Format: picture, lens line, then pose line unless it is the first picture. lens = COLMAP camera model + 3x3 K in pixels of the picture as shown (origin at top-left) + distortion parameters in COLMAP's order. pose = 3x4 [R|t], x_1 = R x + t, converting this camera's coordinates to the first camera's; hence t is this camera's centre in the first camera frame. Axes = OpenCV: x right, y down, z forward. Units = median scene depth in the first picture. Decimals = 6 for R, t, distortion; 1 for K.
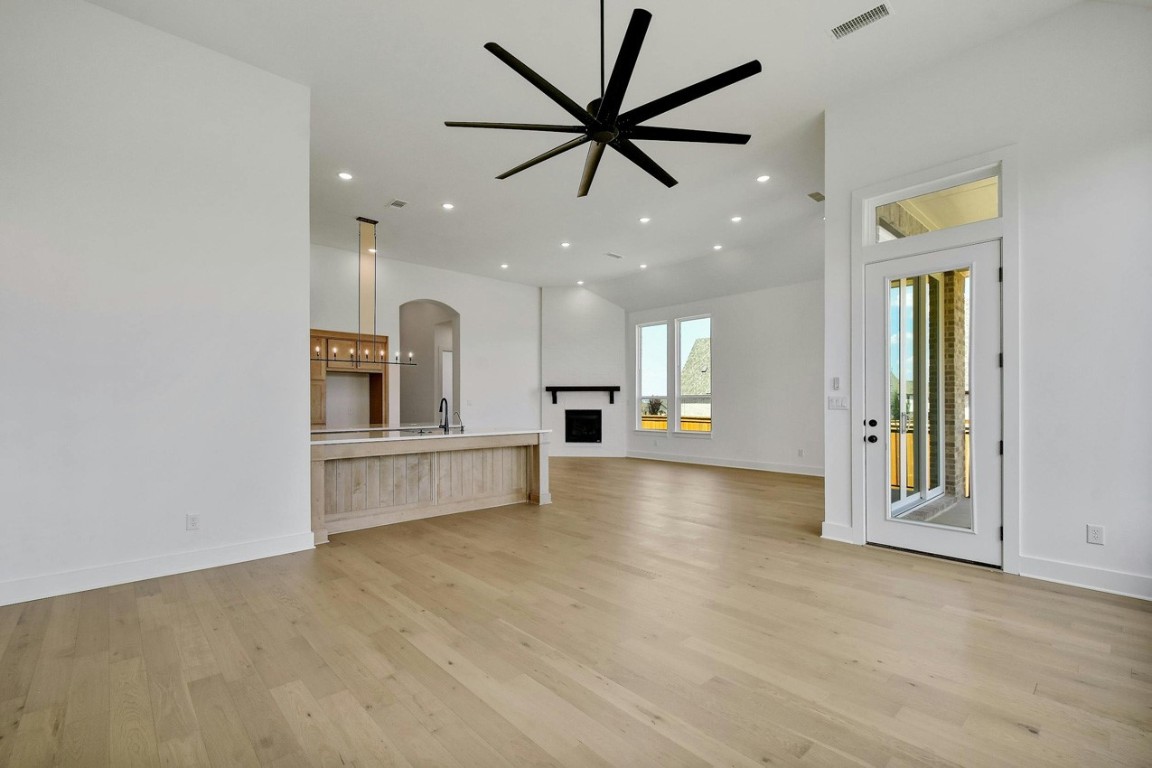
lens RADIAL K [[510.1, 0, 568.2], [0, 510.1, 401.1], [0, 0, 1]] dist [0.002196, -0.000146]
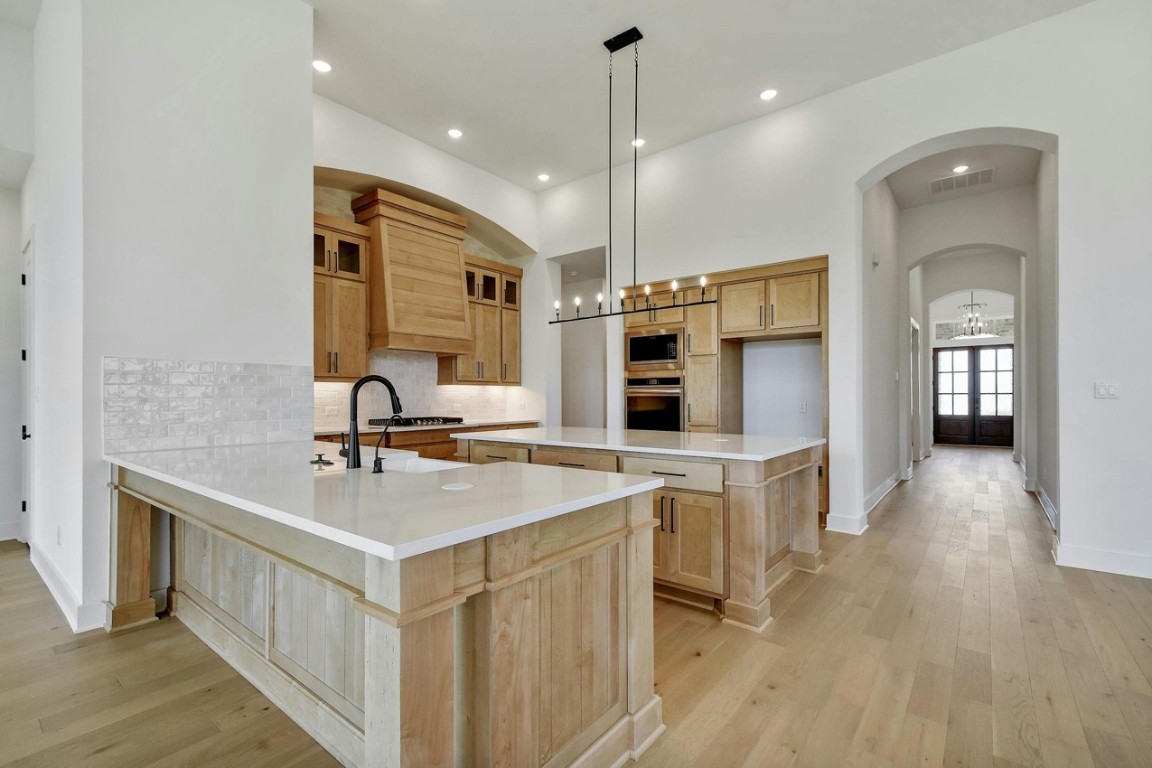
lens RADIAL K [[510.1, 0, 568.0], [0, 510.1, 396.4], [0, 0, 1]] dist [0.002196, -0.000146]
pose [[0.166197, 0.000933, -0.986092, 0.072647], [0.003465, 0.999993, 0.001530, 0.005114], [0.986086, -0.003671, 0.166193, 0.561629]]
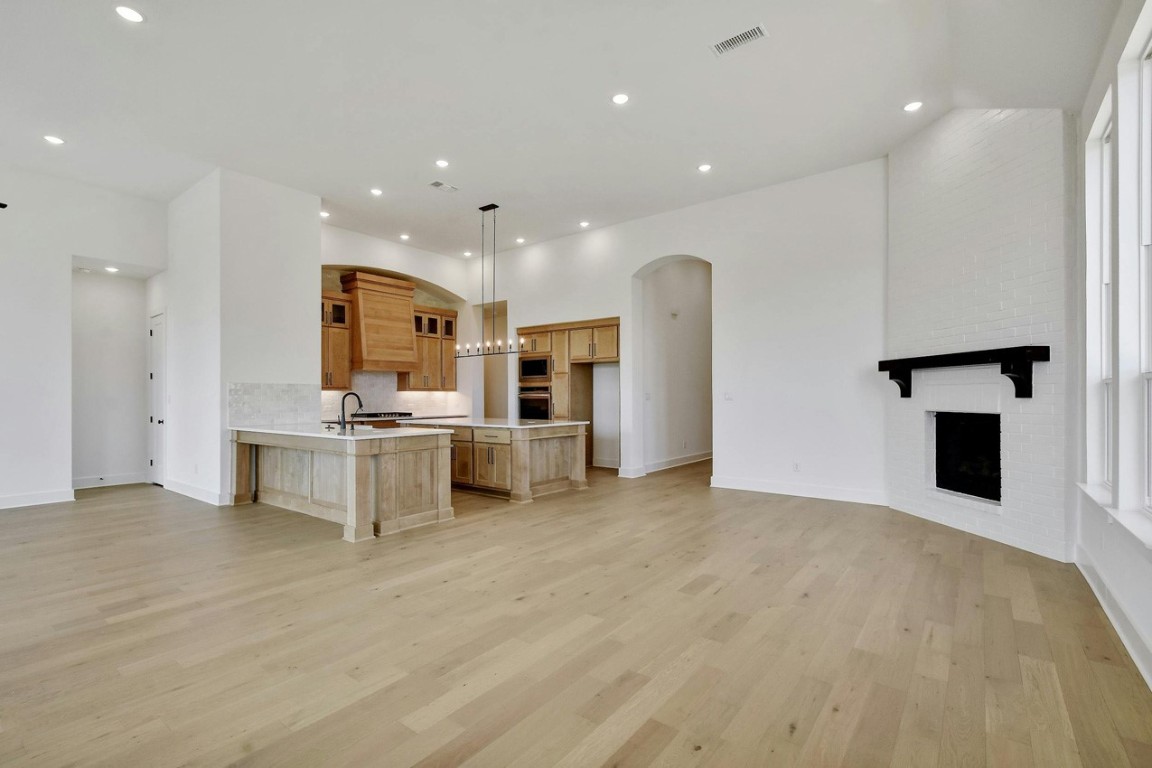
lens RADIAL K [[510.1, 0, 558.9], [0, 510.1, 395.0], [0, 0, 1]] dist [0.002196, -0.000146]
pose [[0.174624, -0.002367, -0.984632, 0.381309], [0.005555, 0.999984, -0.001419, 0.001608], [0.984620, -0.005222, 0.174634, 0.630888]]
